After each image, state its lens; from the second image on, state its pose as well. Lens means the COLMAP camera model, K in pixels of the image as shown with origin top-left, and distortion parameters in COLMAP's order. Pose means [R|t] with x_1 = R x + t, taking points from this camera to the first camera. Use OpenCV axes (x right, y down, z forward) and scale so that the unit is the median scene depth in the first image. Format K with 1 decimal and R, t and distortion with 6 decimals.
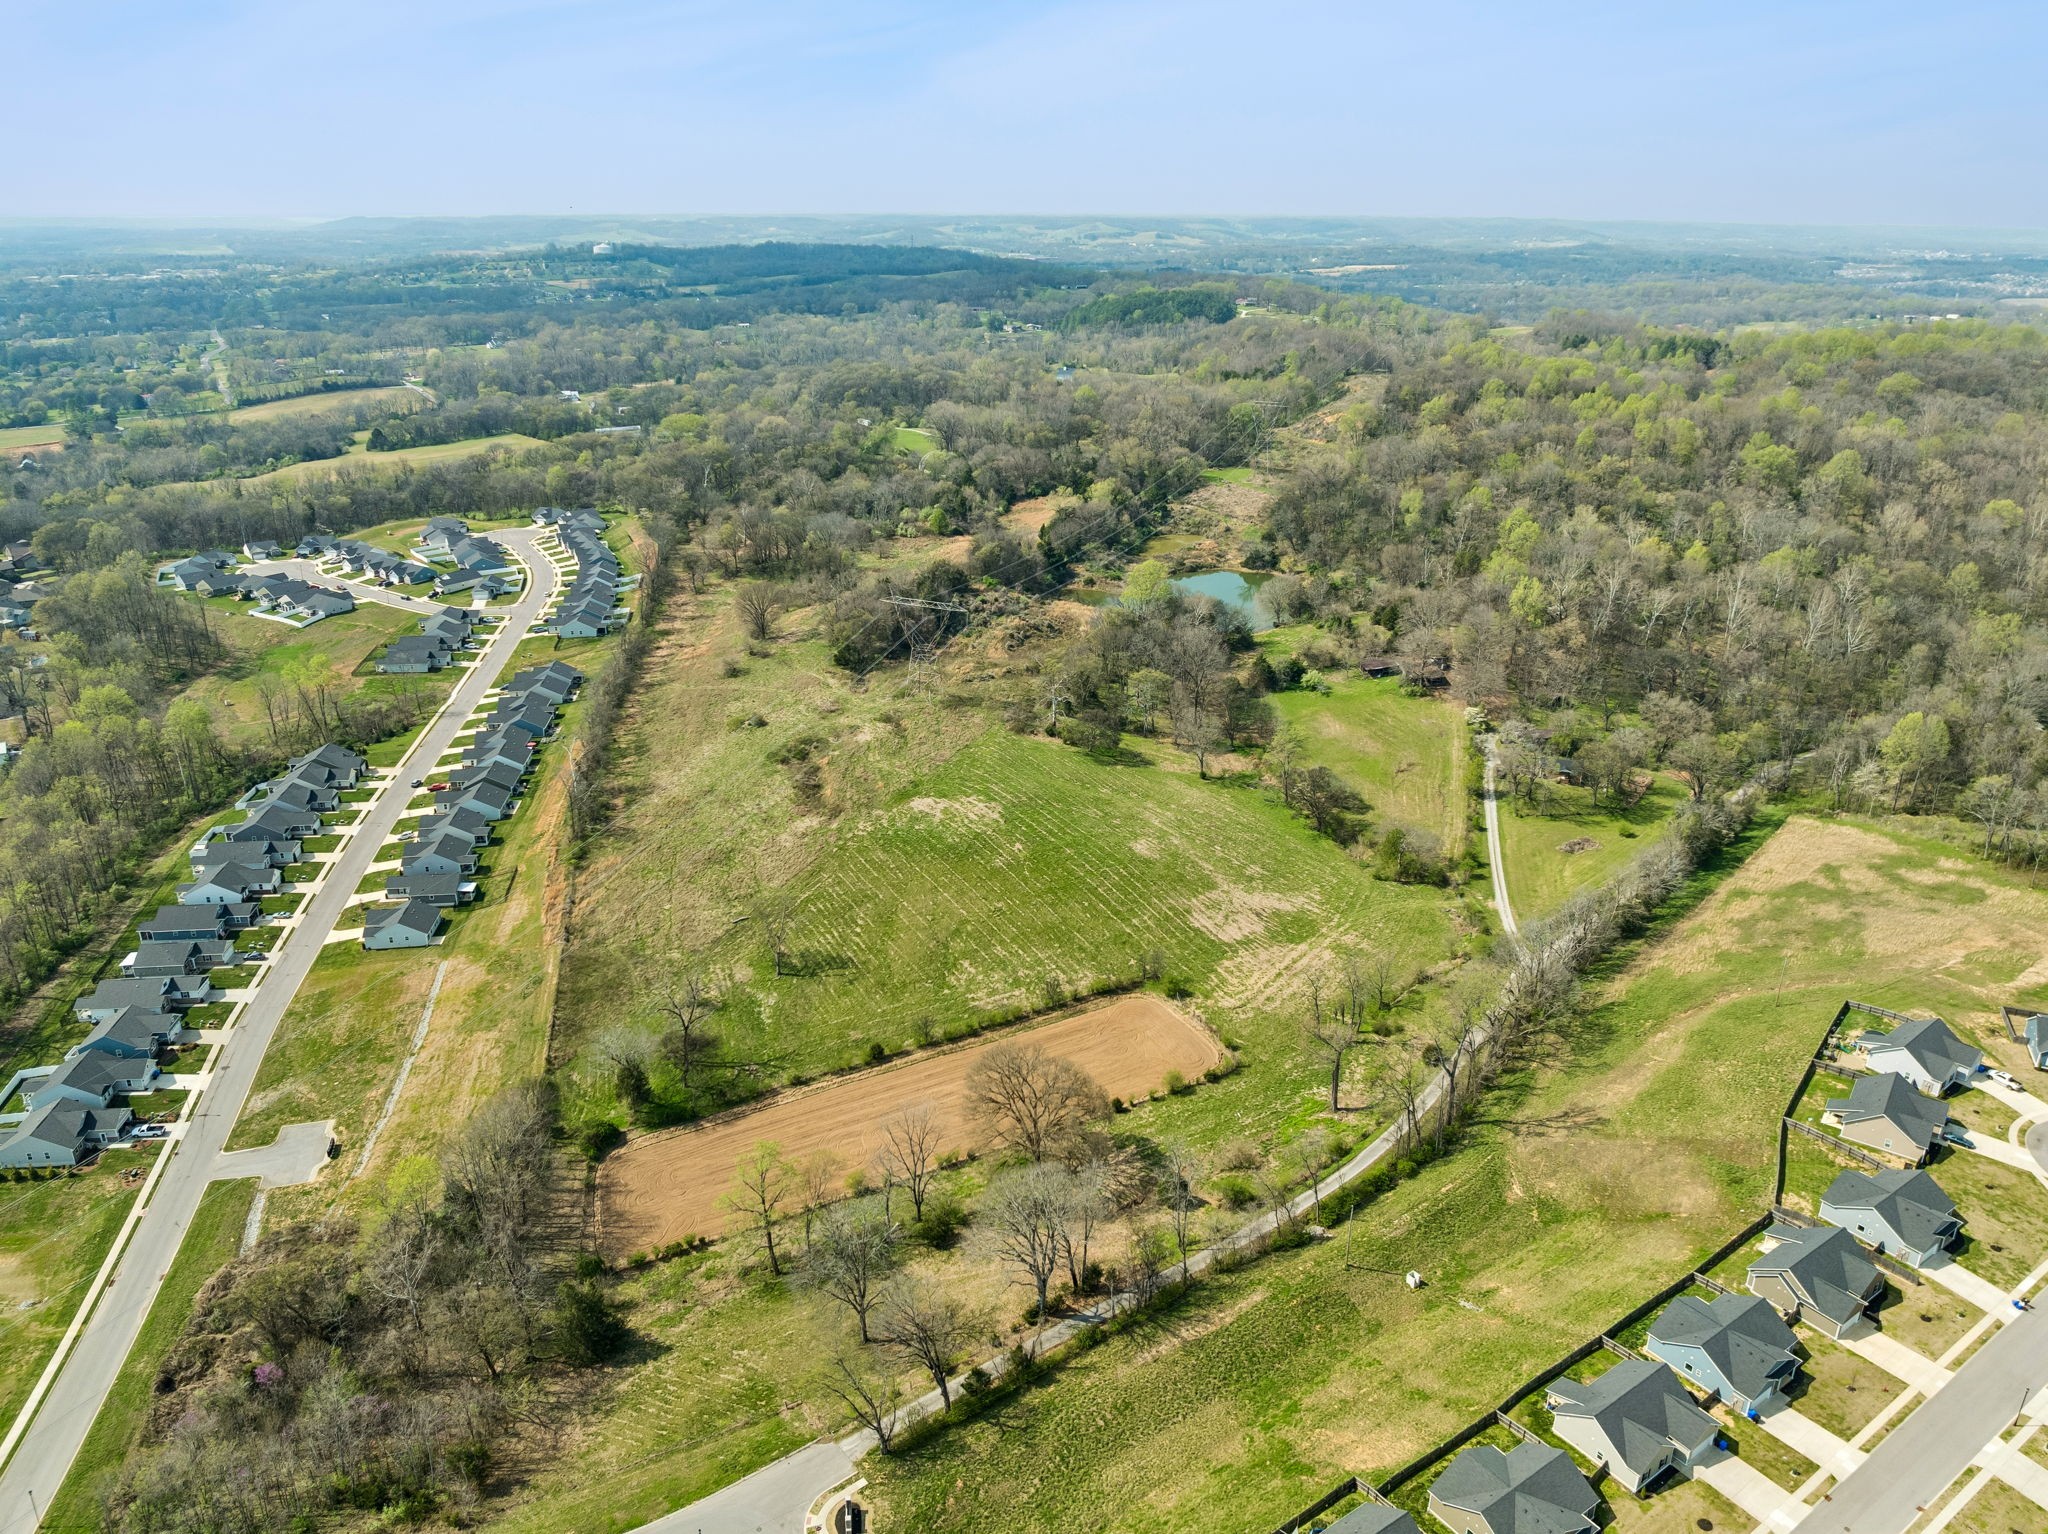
lens RADIAL K [[1481.1, 0, 1033.4], [0, 1481.1, 757.2], [0, 0, 1]] dist [-0.031880, 0.001416]
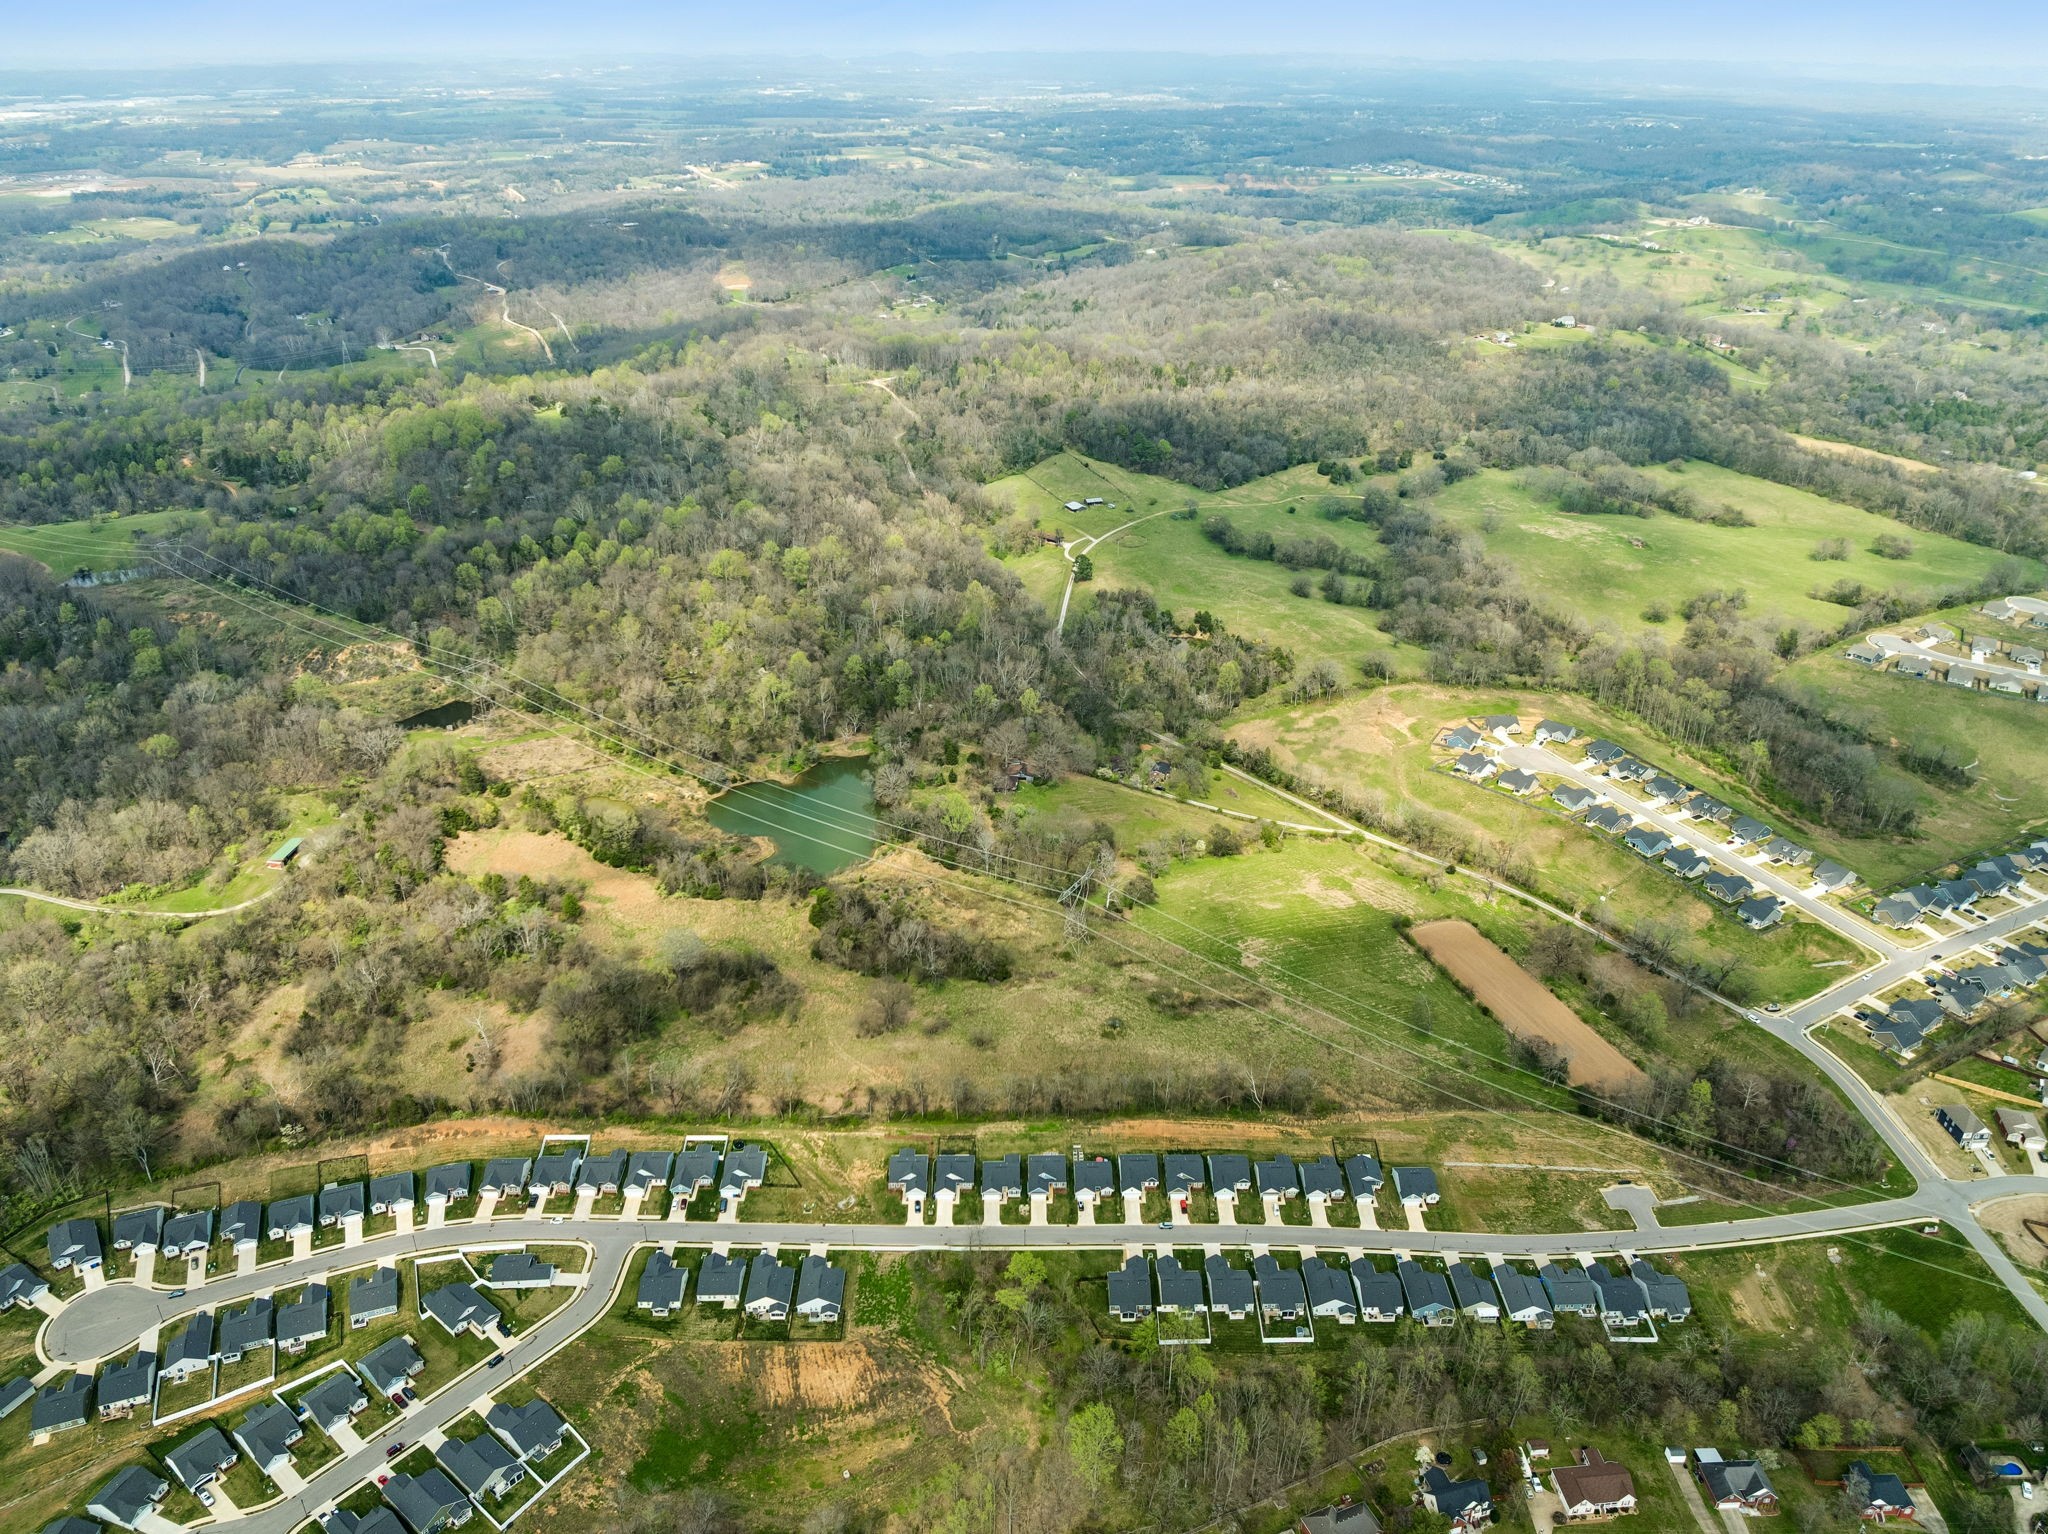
lens RADIAL K [[1492.1, 0, 1072.0], [0, 1492.1, 771.5], [0, 0, 1]] dist [-0.039592, 0.003465]
pose [[0.084376, -0.451314, 0.888367, -1.695808], [0.341237, 0.850725, 0.399780, -1.011976], [-0.936183, 0.269412, 0.225785, 0.929020]]
